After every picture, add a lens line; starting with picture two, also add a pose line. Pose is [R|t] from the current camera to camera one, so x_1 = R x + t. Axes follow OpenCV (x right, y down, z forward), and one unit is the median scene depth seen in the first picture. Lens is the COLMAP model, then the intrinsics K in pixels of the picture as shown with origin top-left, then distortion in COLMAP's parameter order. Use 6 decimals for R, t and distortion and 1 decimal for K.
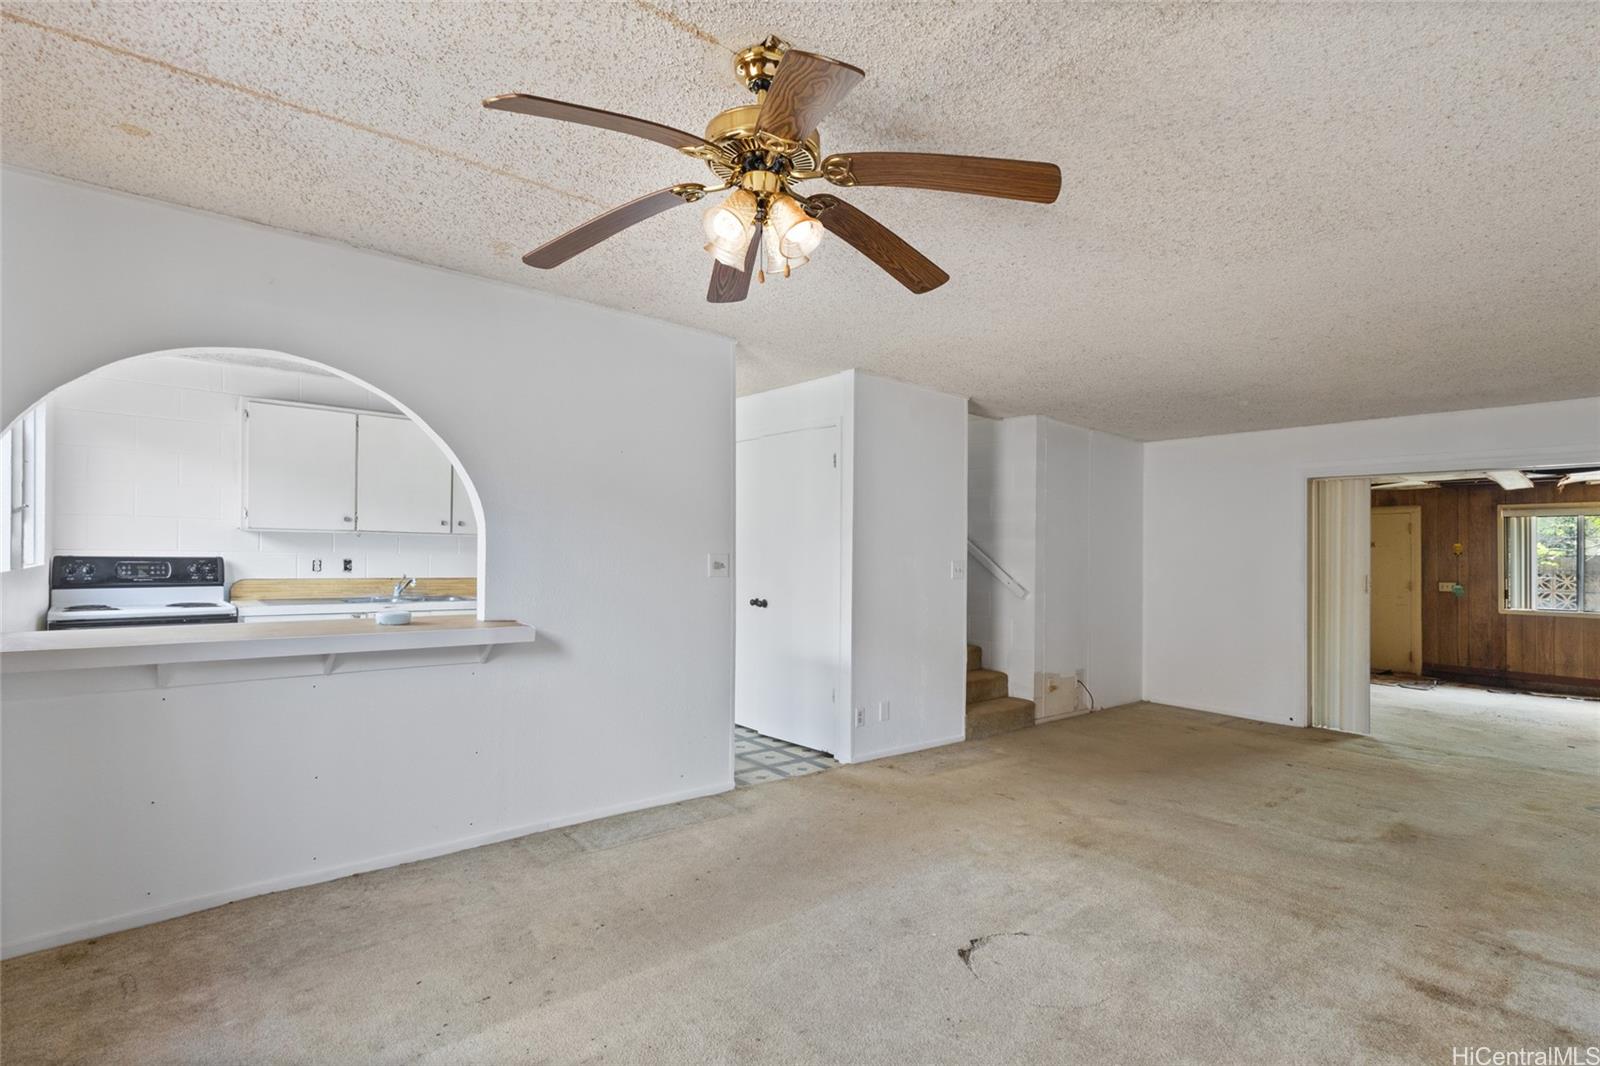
lens RADIAL K [[764.7, 0, 782.8], [0, 764.7, 557.7], [0, 0, 1]] dist [0.033303, -0.001416]
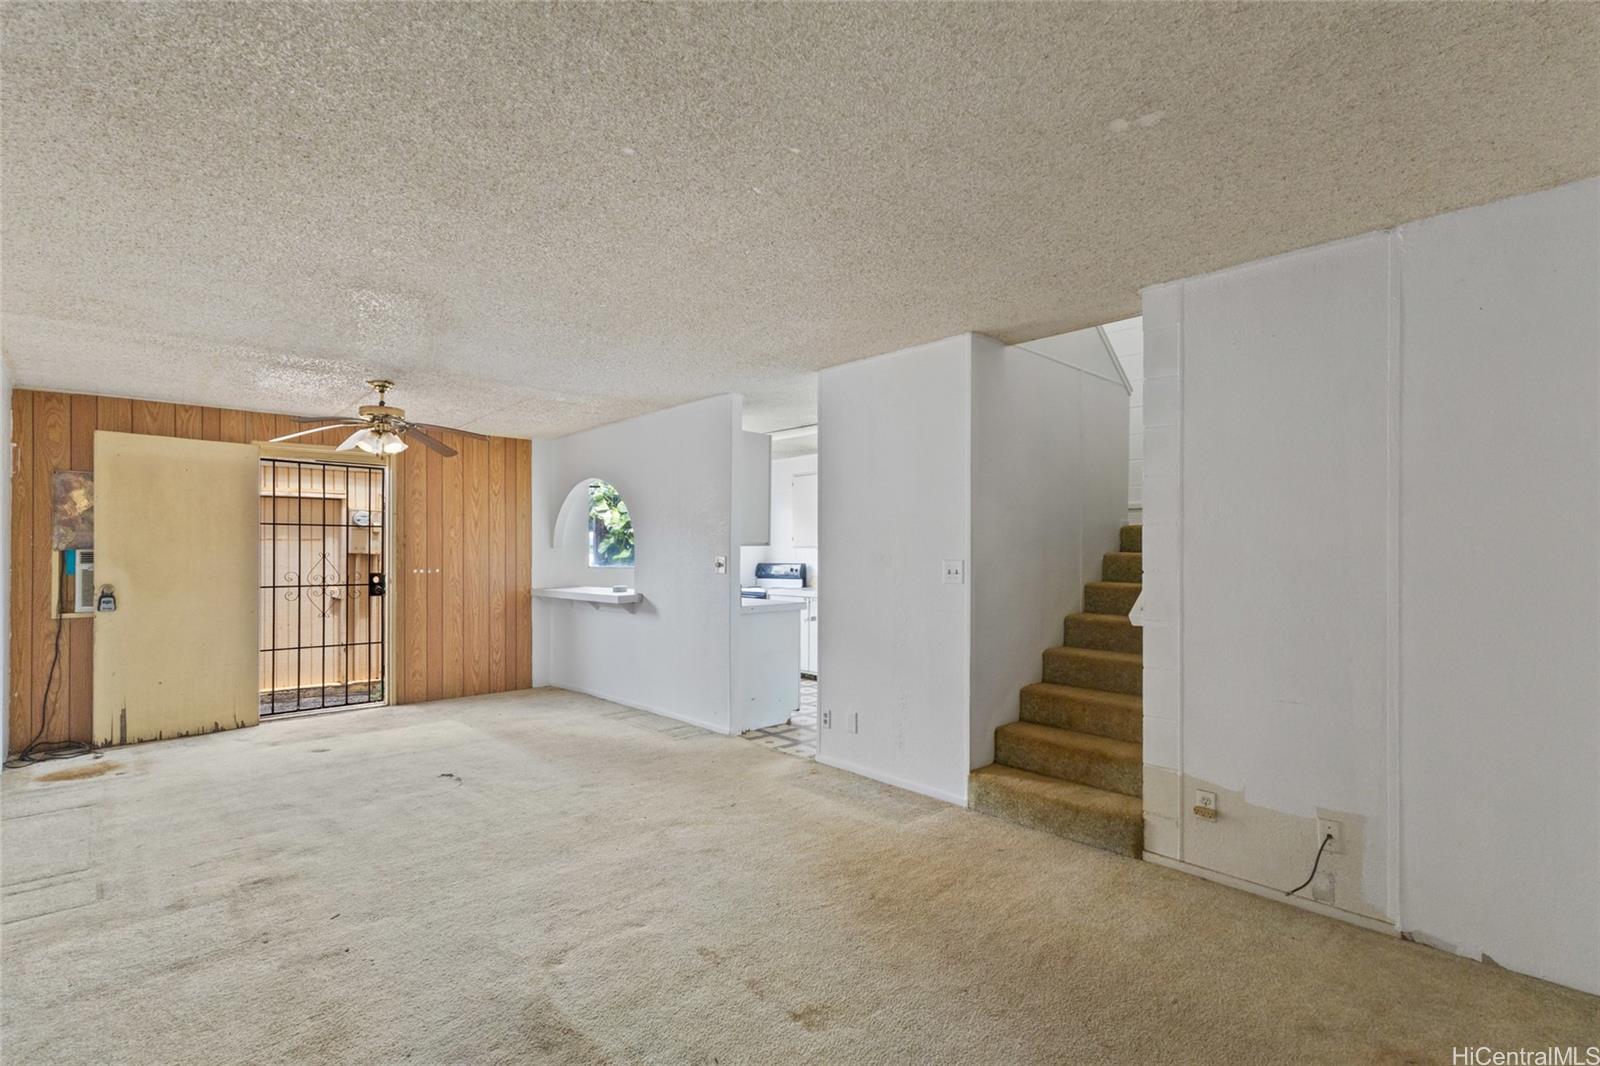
lens RADIAL K [[764.7, 0, 782.8], [0, 764.7, 557.7], [0, 0, 1]] dist [0.033303, -0.001416]
pose [[0.024120, -0.022680, -0.999452, 1.077570], [-0.006134, 0.999720, -0.022834, 0.025410], [0.999690, 0.006681, 0.023974, 0.914305]]
